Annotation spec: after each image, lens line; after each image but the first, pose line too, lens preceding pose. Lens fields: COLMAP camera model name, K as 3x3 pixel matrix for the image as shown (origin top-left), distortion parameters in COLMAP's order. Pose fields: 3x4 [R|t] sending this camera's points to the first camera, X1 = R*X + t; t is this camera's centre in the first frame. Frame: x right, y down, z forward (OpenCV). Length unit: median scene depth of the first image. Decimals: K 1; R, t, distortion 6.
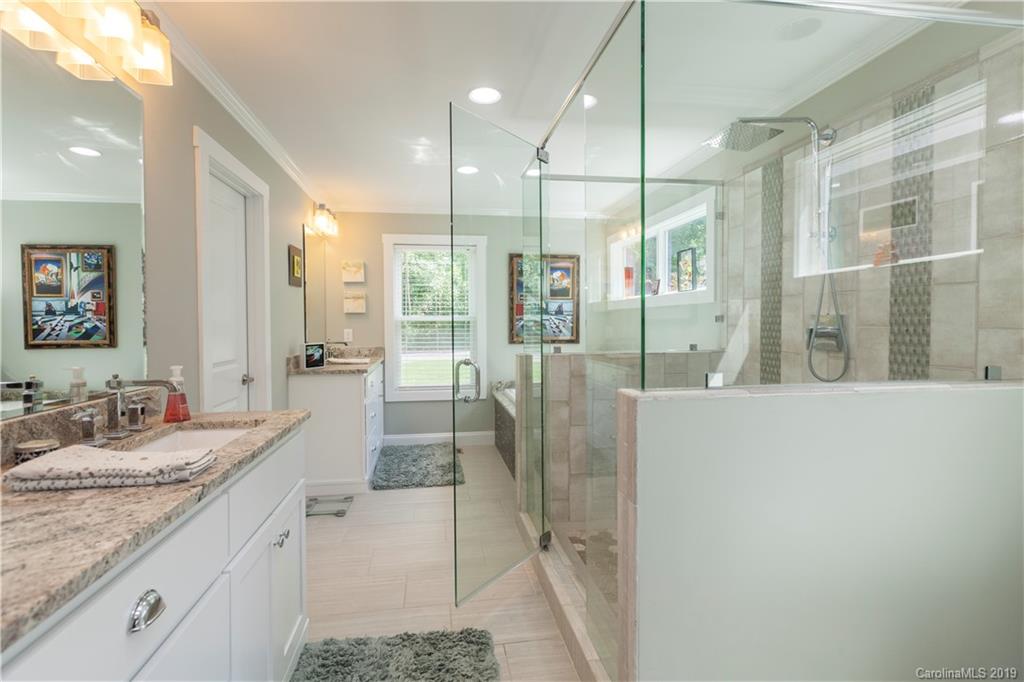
lens RADIAL K [[472.0, 0, 511.6], [0, 472.0, 333.5], [0, 0, 1]] dist [-0.003259, -0.000419]
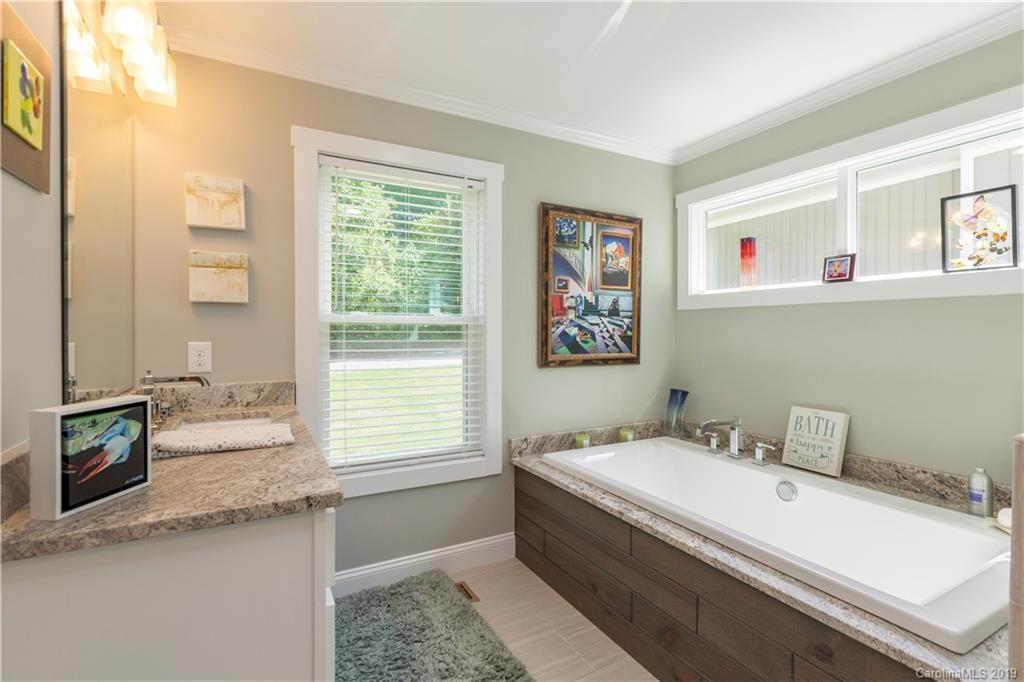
lens RADIAL K [[464.1, 0, 511.7], [0, 464.1, 334.2], [0, 0, 1]] dist [0.001132, 0.000192]
pose [[0.942682, 0.003872, 0.333671, -0.292927], [0.001394, 0.999878, -0.015542, -0.011267], [-0.333691, 0.015117, 0.942561, 0.684914]]
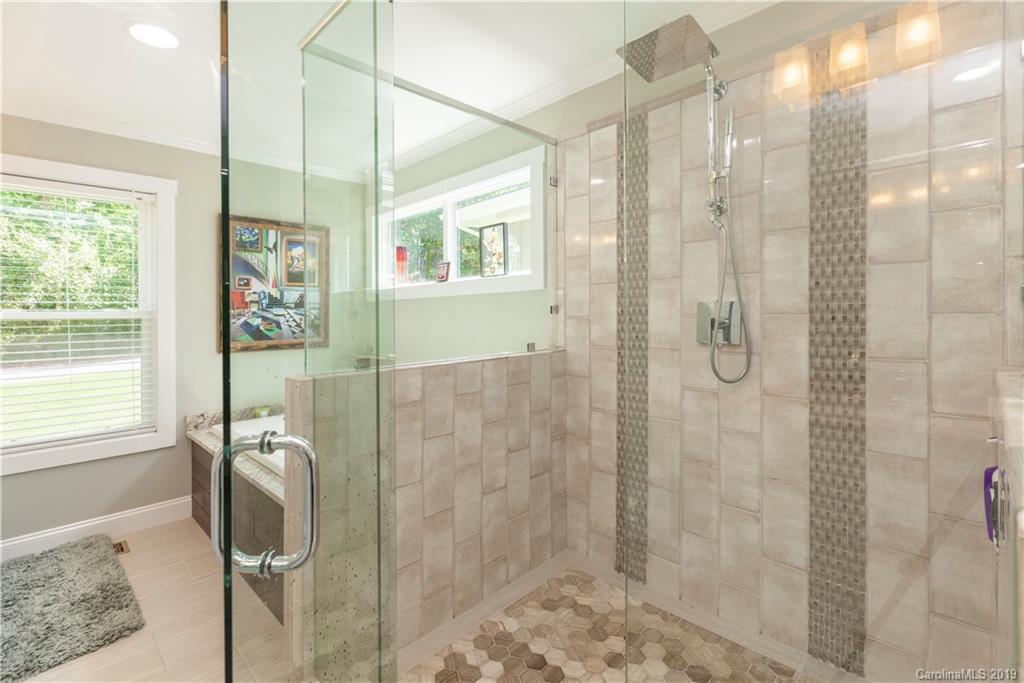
lens RADIAL K [[472.7, 0, 510.5], [0, 472.7, 310.1], [0, 0, 1]] dist [0.000575, -0.000232]
pose [[0.816924, -0.004146, 0.576731, -0.070865], [0.028976, 0.999006, -0.033862, -0.004391], [-0.576018, 0.044374, 0.816232, 0.328936]]
